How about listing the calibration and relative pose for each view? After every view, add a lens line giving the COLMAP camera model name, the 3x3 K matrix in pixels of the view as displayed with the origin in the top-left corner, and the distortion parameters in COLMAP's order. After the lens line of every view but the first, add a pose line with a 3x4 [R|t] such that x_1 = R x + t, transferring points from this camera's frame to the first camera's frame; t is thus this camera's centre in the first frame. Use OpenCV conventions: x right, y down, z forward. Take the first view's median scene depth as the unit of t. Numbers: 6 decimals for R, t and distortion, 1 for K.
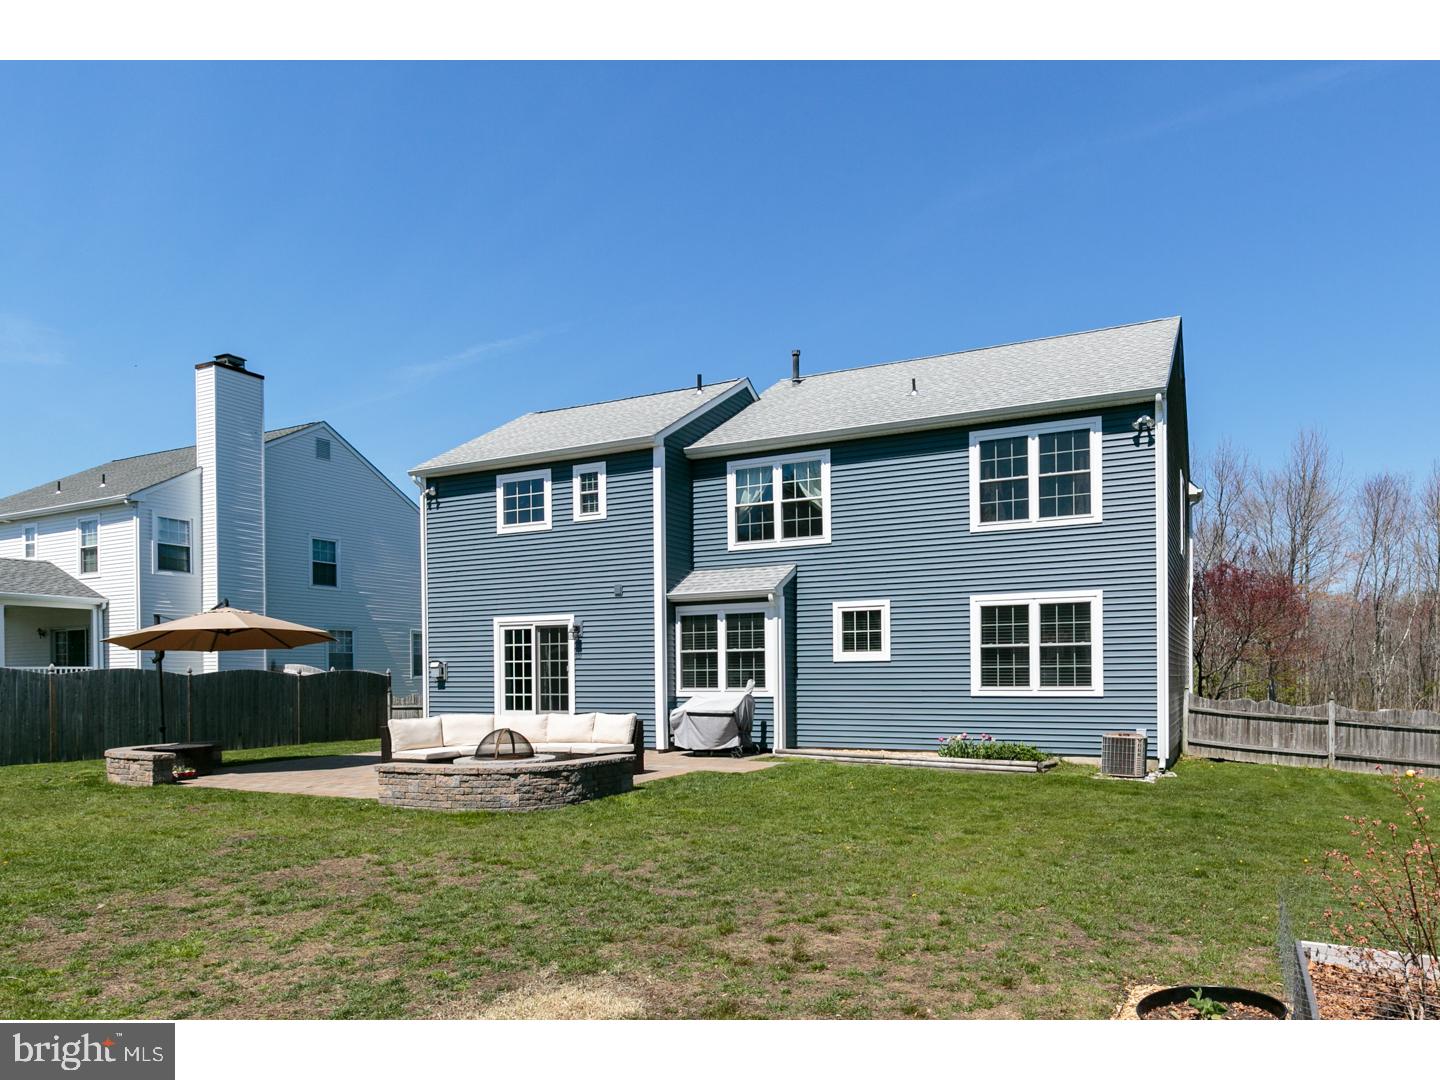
lens RADIAL K [[911.5, 0, 810.0], [0, 911.5, 677.3], [0, 0, 1]] dist [-0.000528, -0.002497]
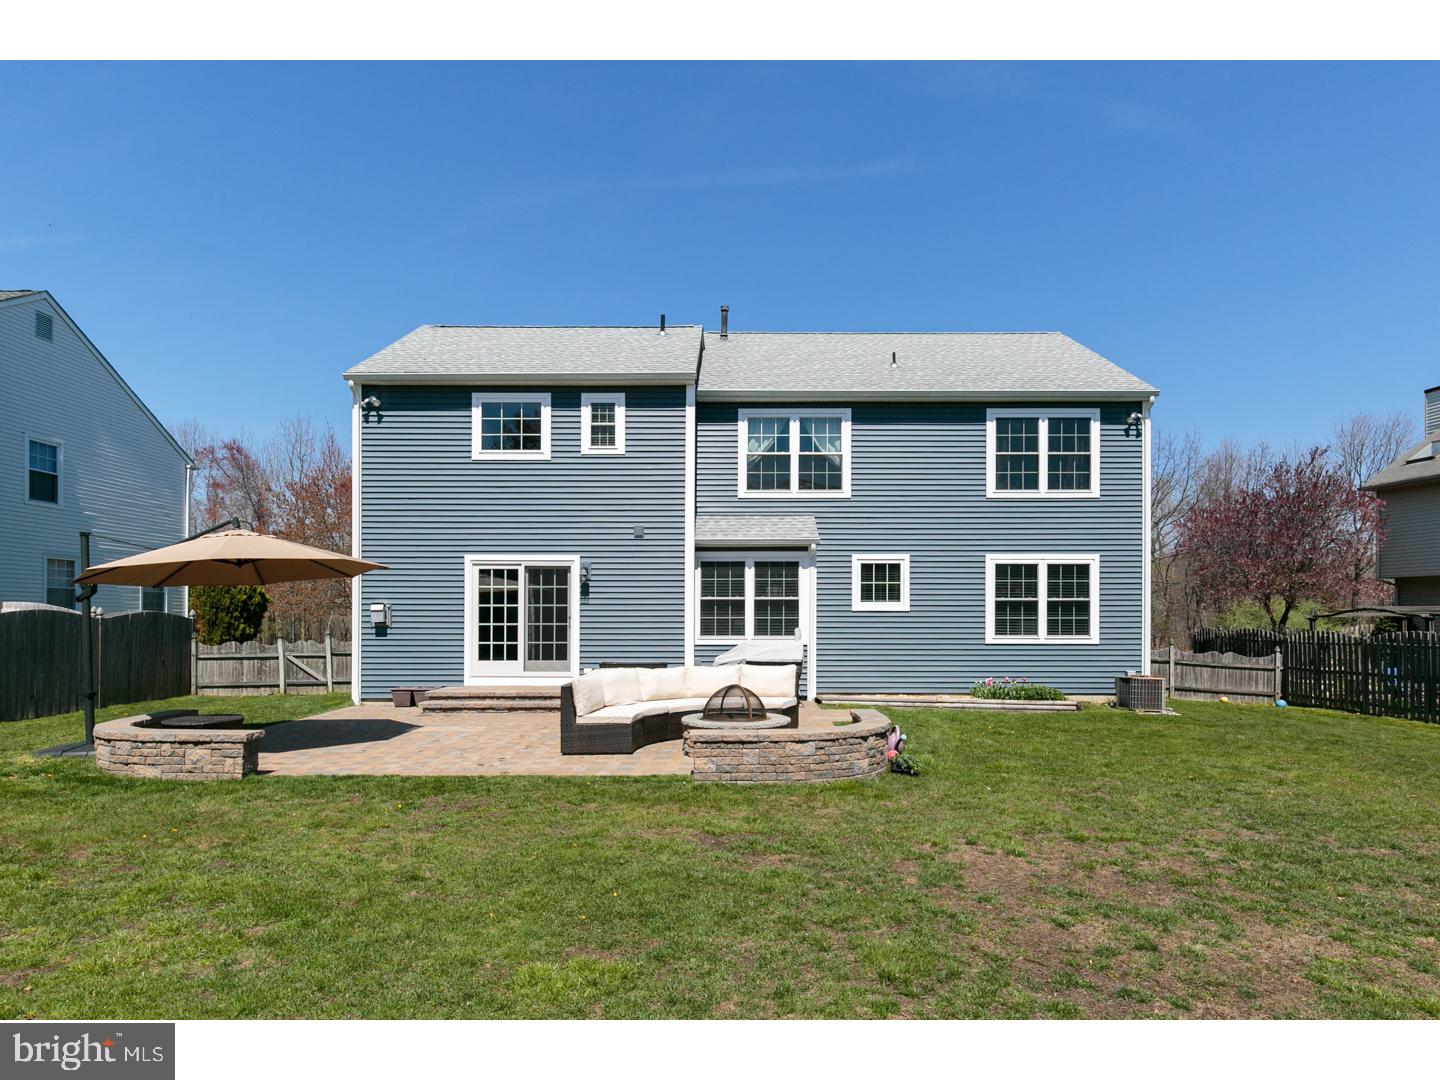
lens RADIAL K [[817.7, 0, 725.2], [0, 817.7, 615.0], [0, 0, 1]] dist [-0.001060, -0.000512]
pose [[0.908483, 0.010266, 0.417797, -0.490512], [-0.007820, 0.999941, -0.007566, -0.004192], [-0.417850, 0.003606, 0.908509, 0.202187]]
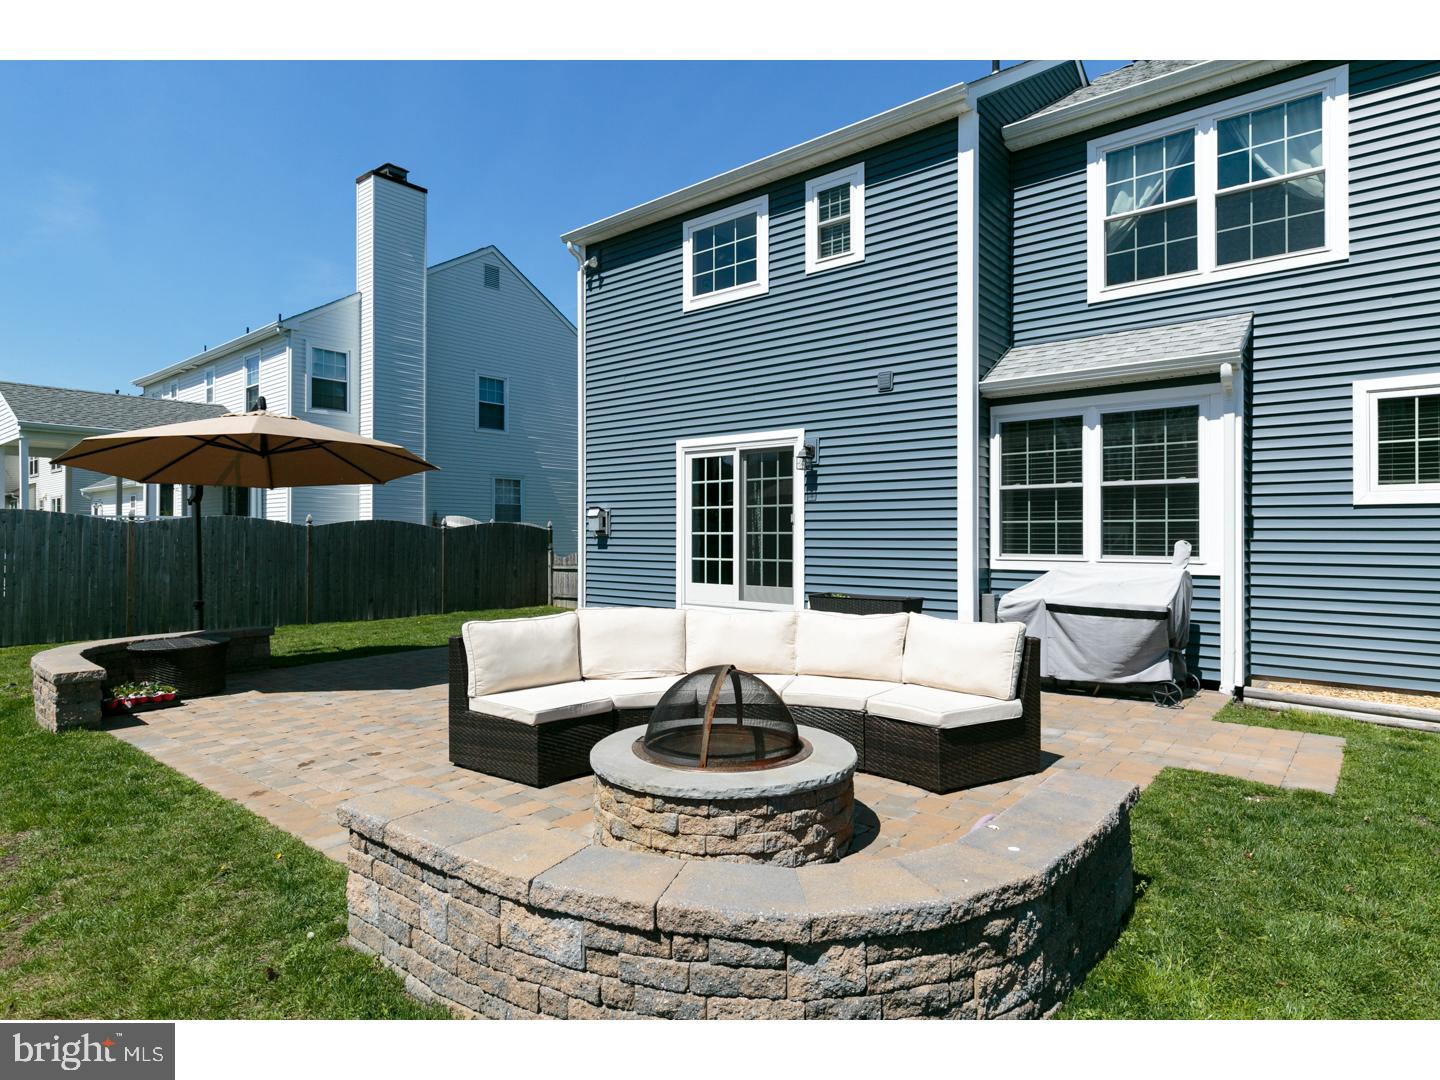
lens RADIAL K [[801.7, 0, 722.3], [0, 801.7, 527.5], [0, 0, 1]] dist [0.003421, -0.000167]
pose [[0.966133, 0.007883, -0.257925, -0.182431], [-0.010631, 0.999901, -0.009261, 0.002062], [0.257827, 0.011689, 0.966121, 0.496862]]
